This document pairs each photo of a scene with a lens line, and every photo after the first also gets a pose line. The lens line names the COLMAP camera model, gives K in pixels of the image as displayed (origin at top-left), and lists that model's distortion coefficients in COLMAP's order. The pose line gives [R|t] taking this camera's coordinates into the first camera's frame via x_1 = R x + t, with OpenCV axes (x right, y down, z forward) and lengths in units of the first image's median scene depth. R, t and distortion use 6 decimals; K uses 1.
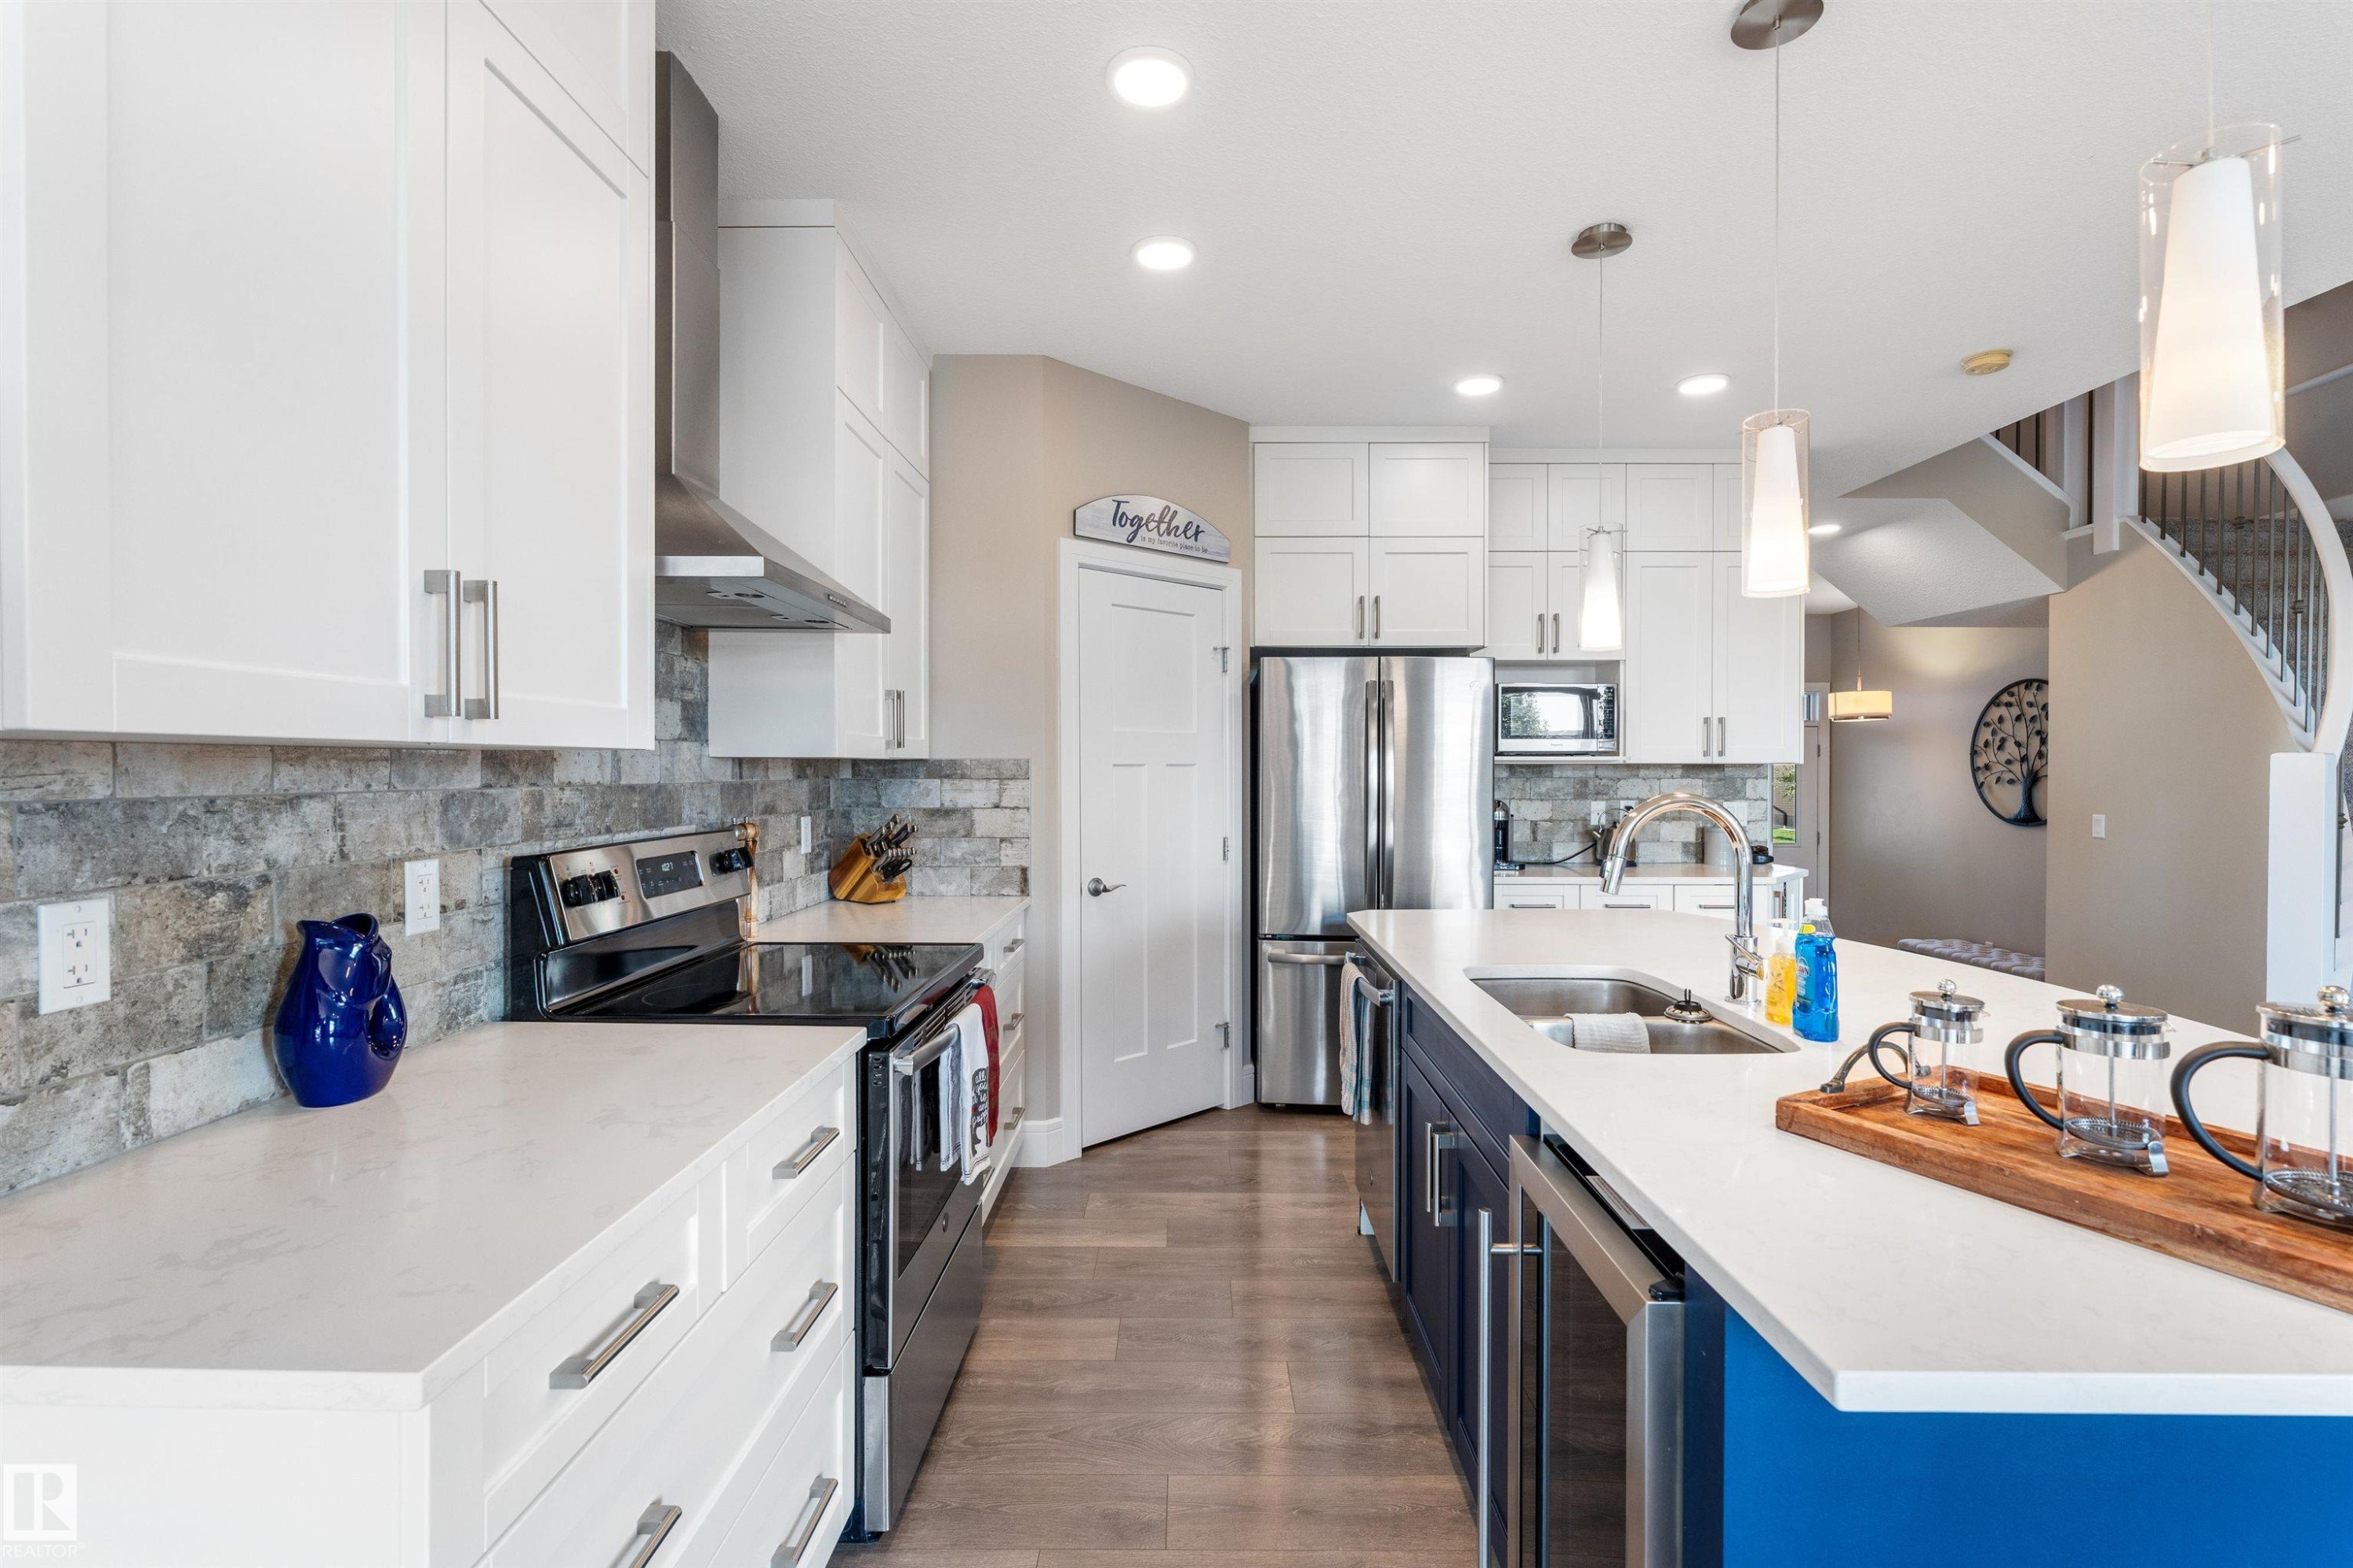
lens RADIAL K [[1065.3, 0, 1177.8], [0, 1065.3, 776.5], [0, 0, 1]] dist [-0.009142, 0.003785]
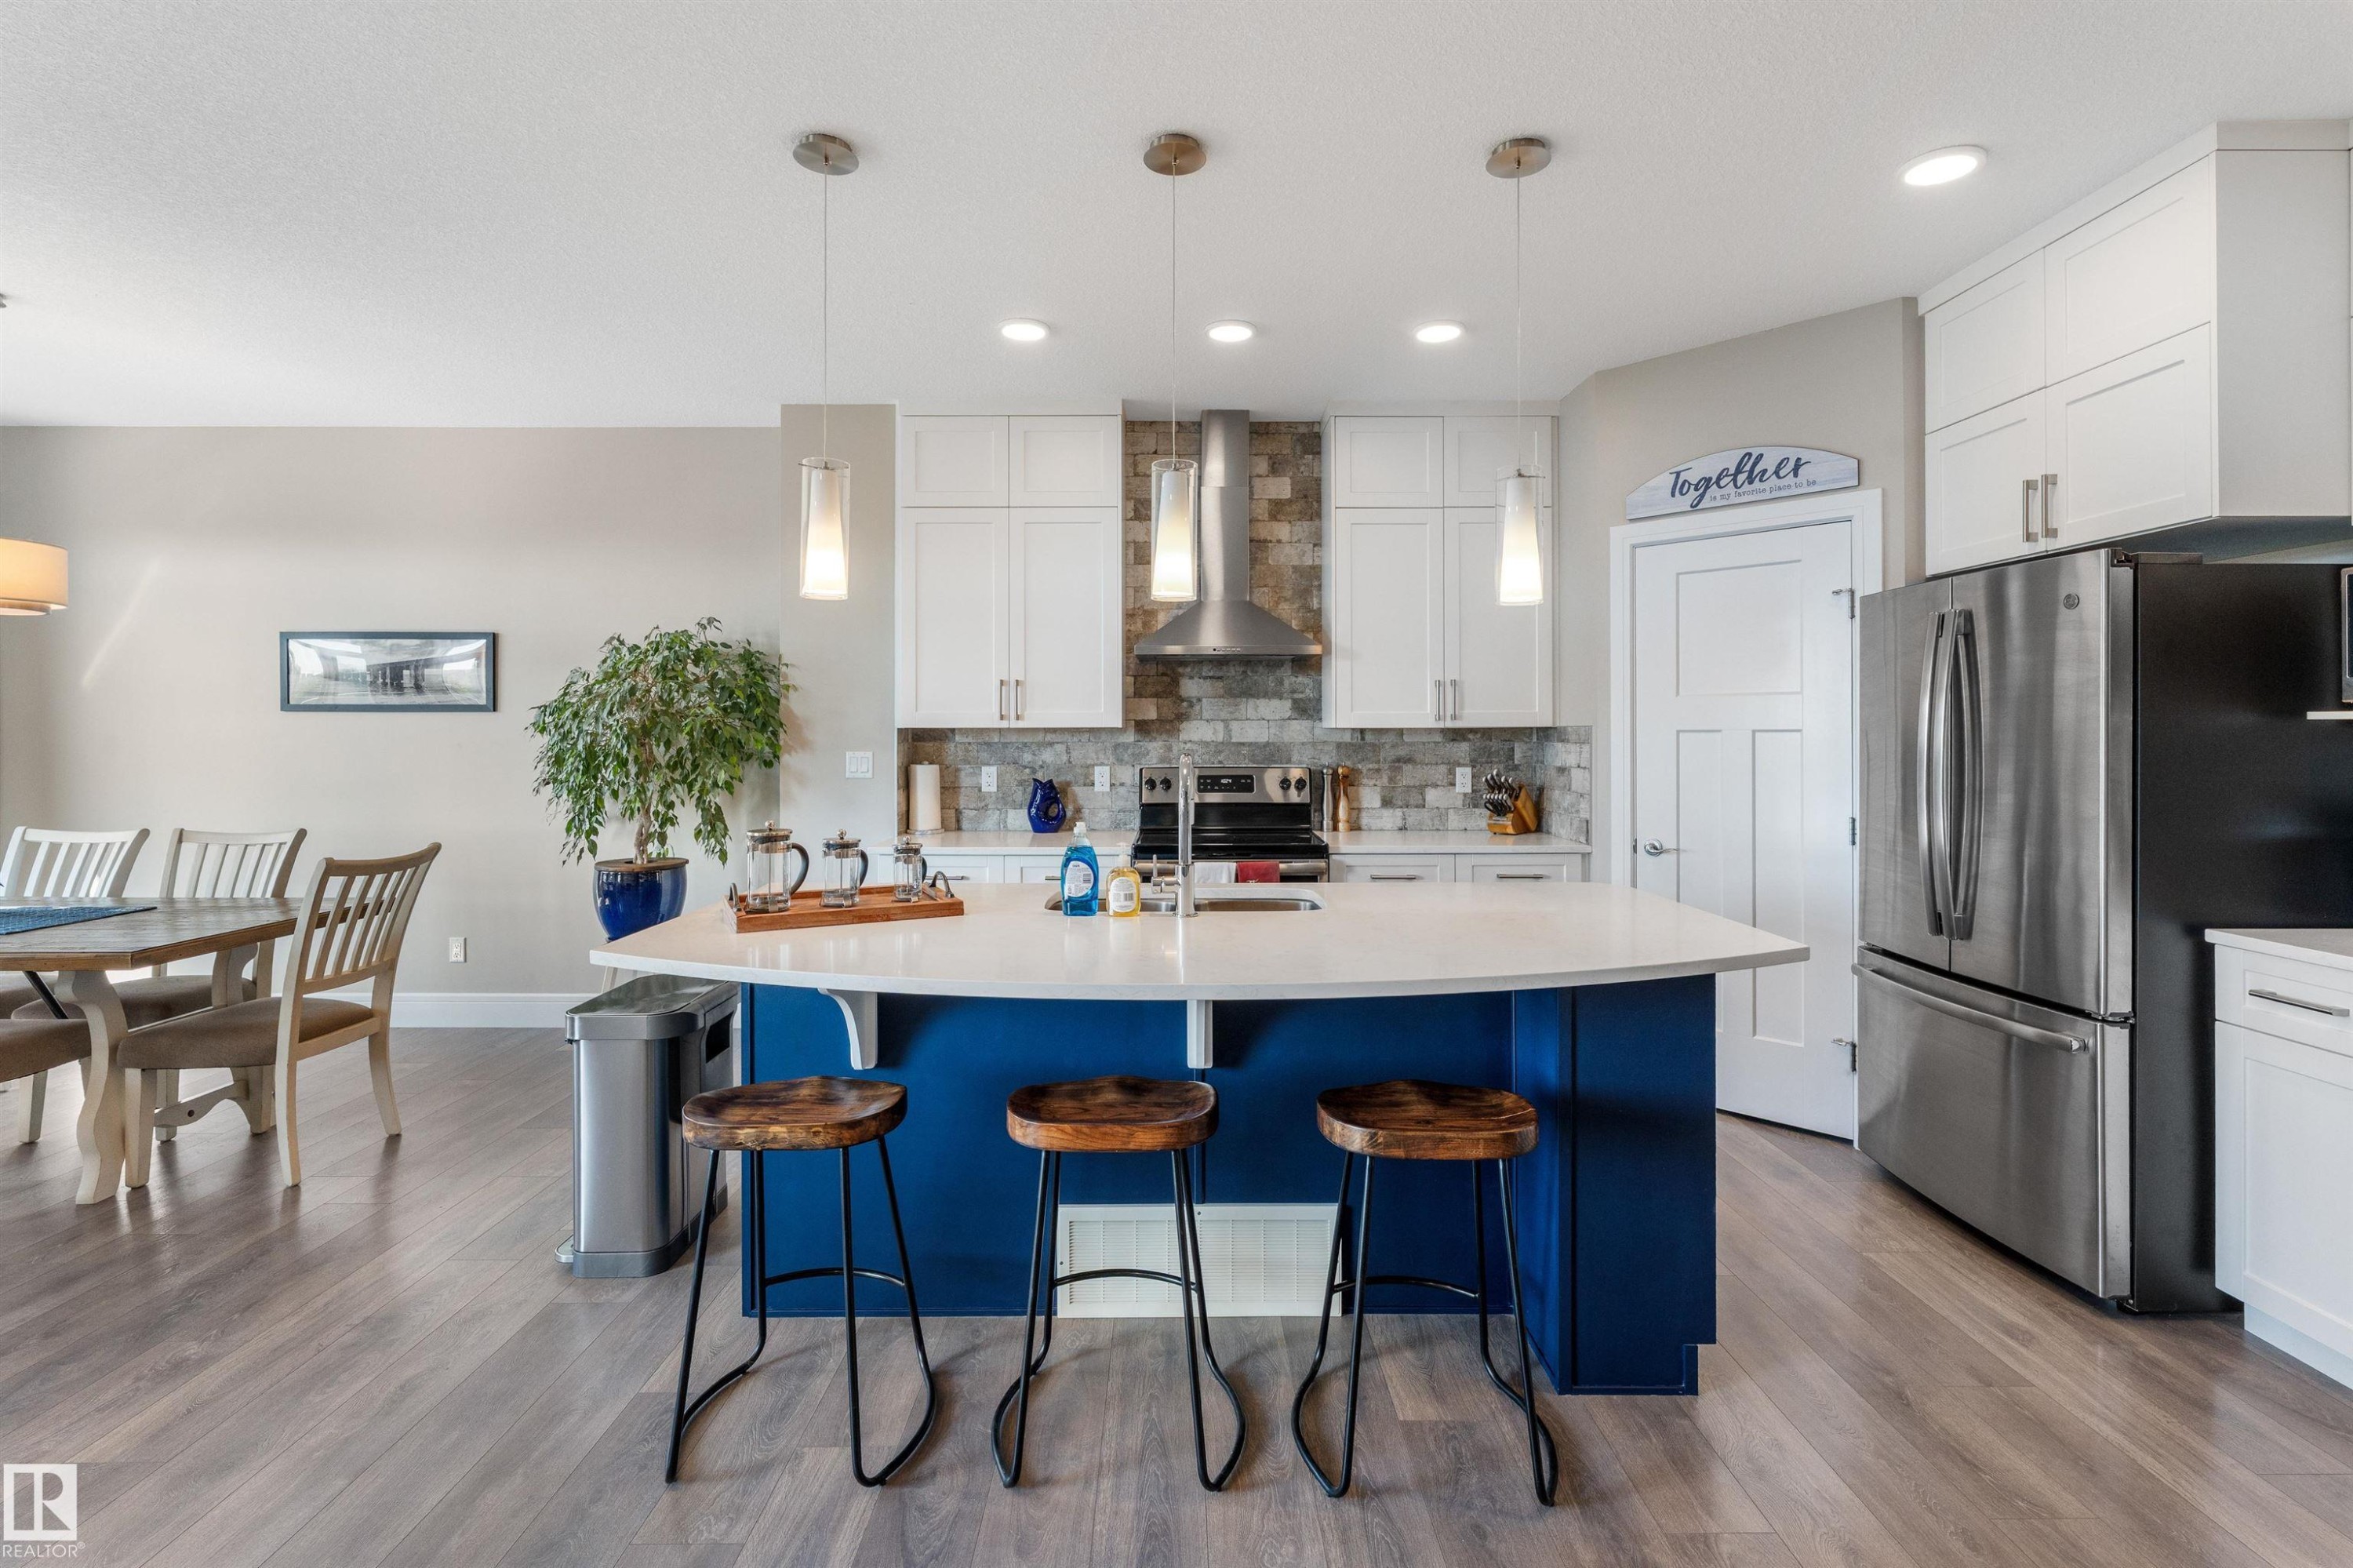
lens RADIAL K [[1065.3, 0, 1185.6], [0, 1065.3, 734.0], [0, 0, 1]] dist [-0.009142, 0.003785]
pose [[0.014205, 0.000565, -0.999899, 1.162711], [-0.006907, 0.999976, 0.000467, -0.006202], [0.999875, 0.006900, 0.014209, 0.629760]]
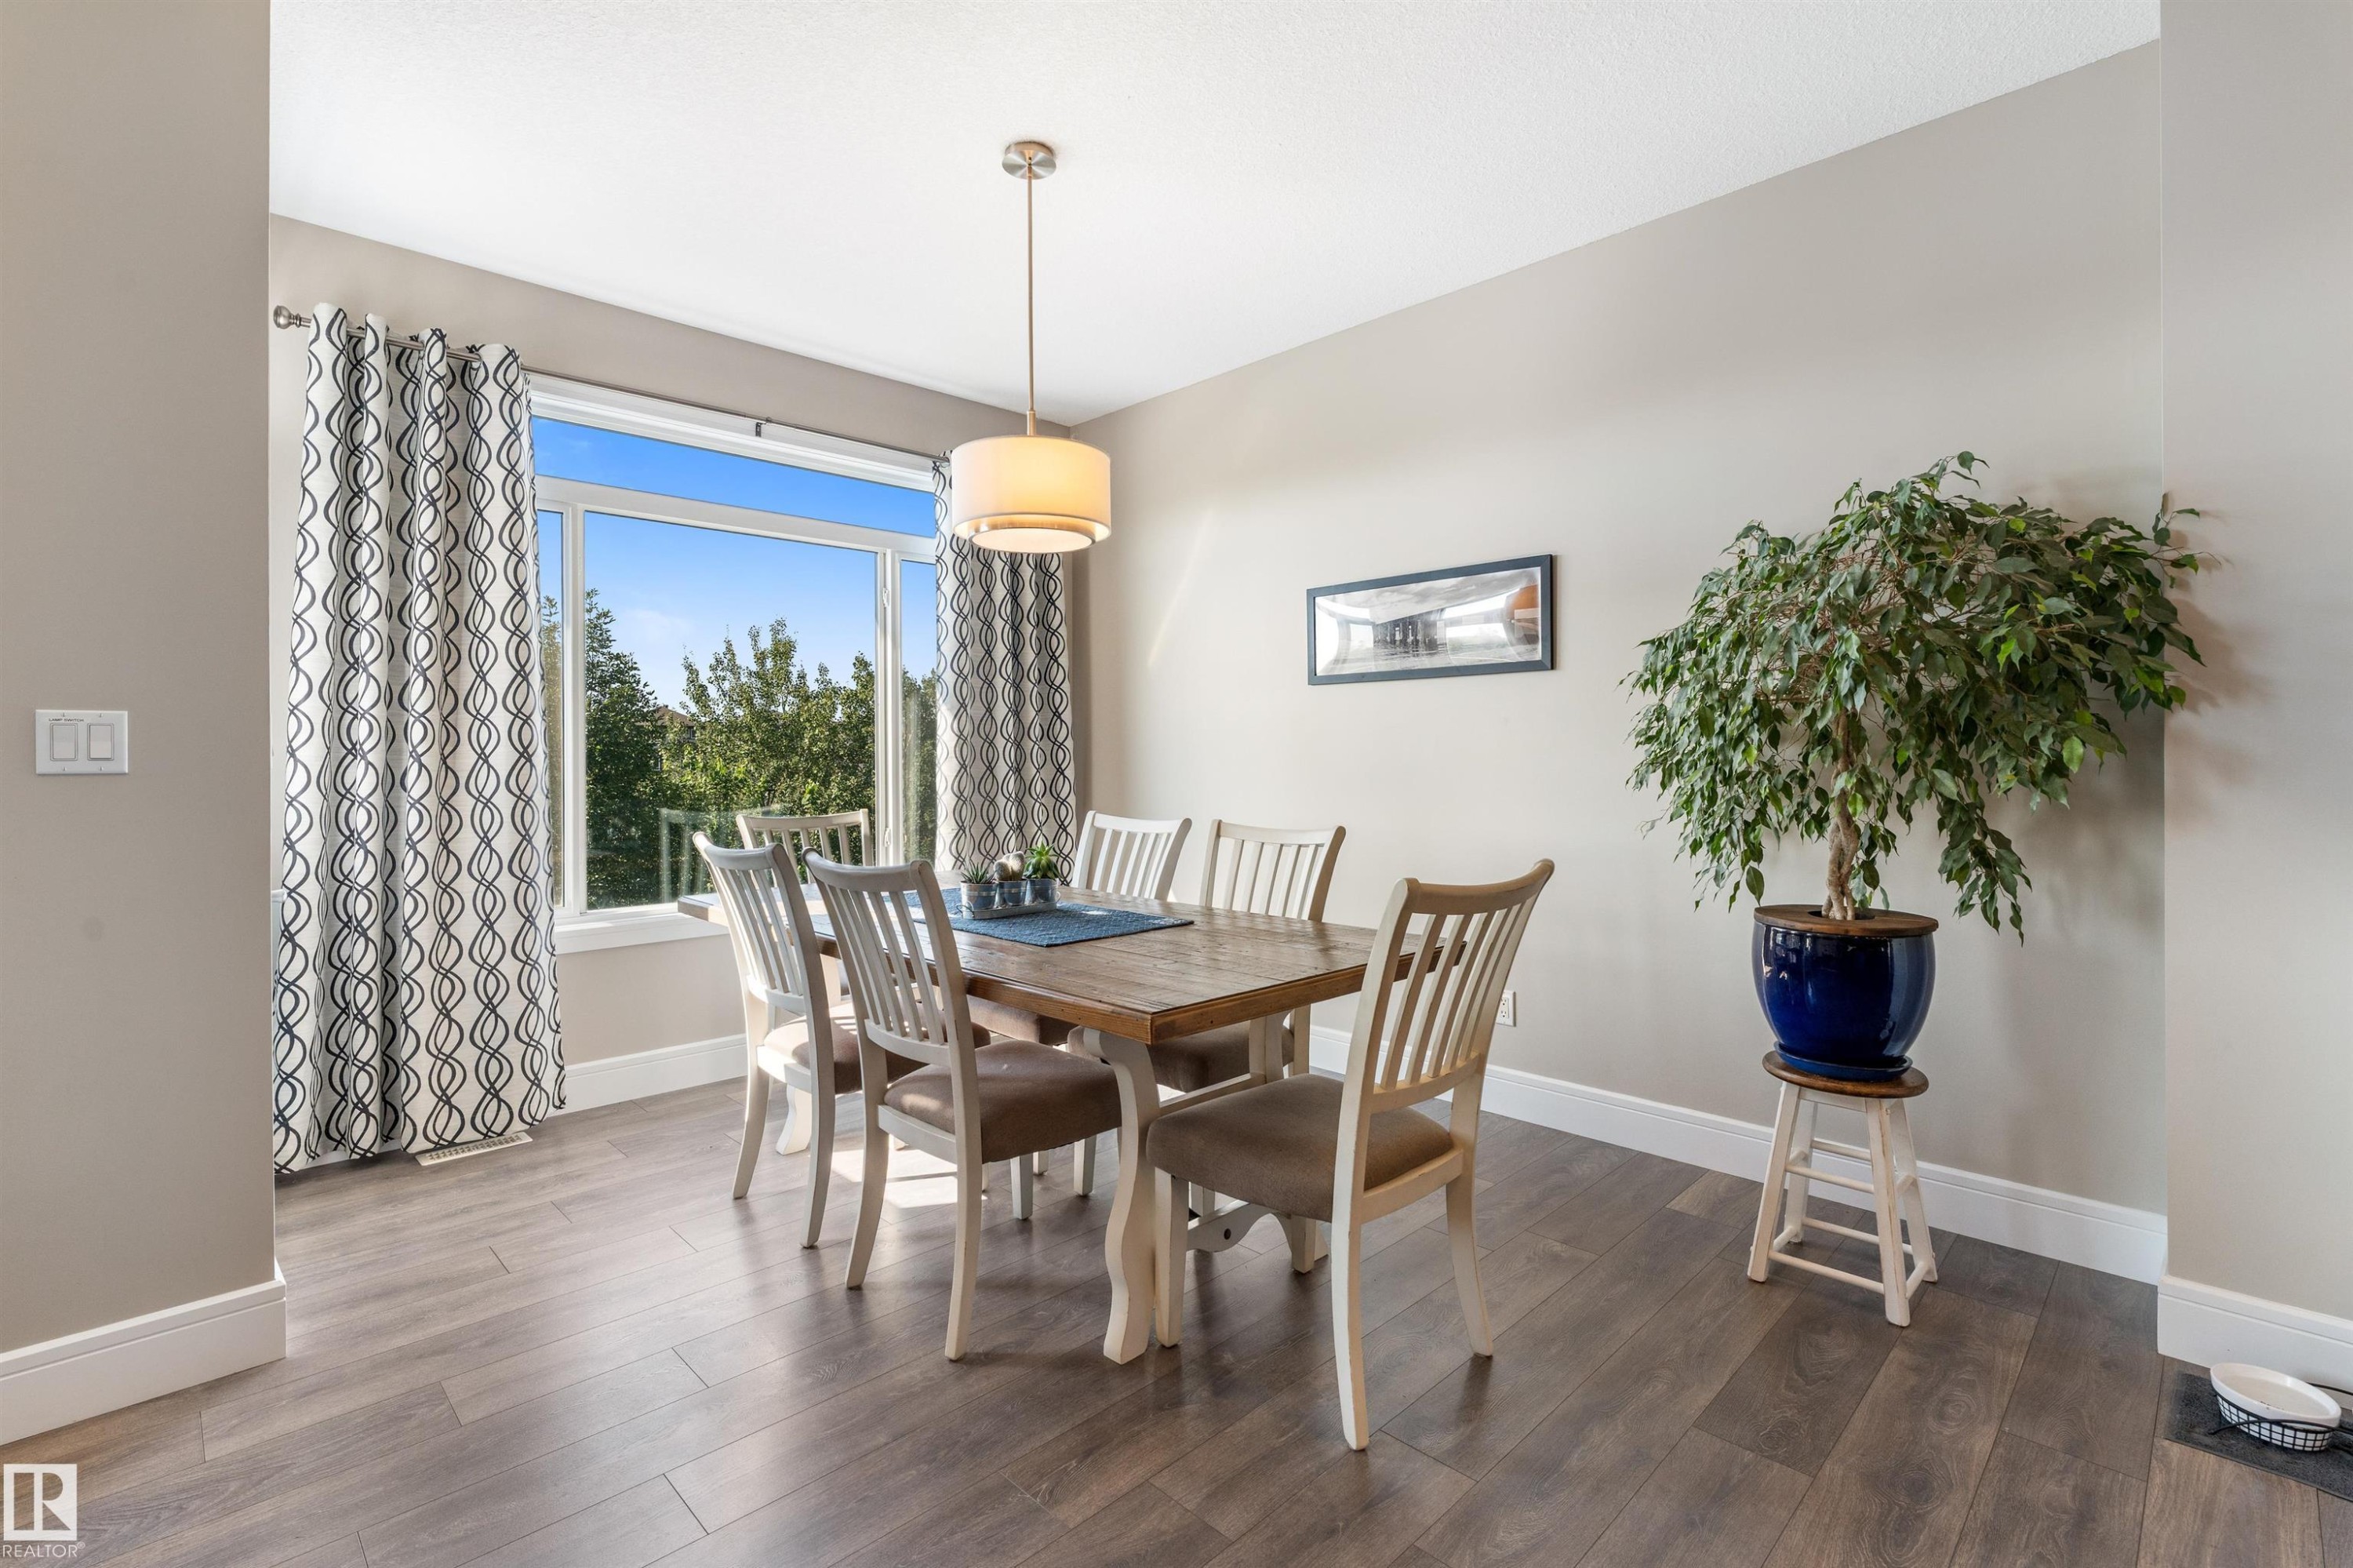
lens RADIAL K [[1065.3, 0, 1172.6], [0, 1065.3, 777.1], [0, 0, 1]] dist [-0.009142, 0.003785]
pose [[-0.715282, 0.015371, -0.698667, 0.609420], [0.000299, 0.999765, 0.021689, 0.054035], [0.698836, 0.015304, -0.715119, 0.133049]]
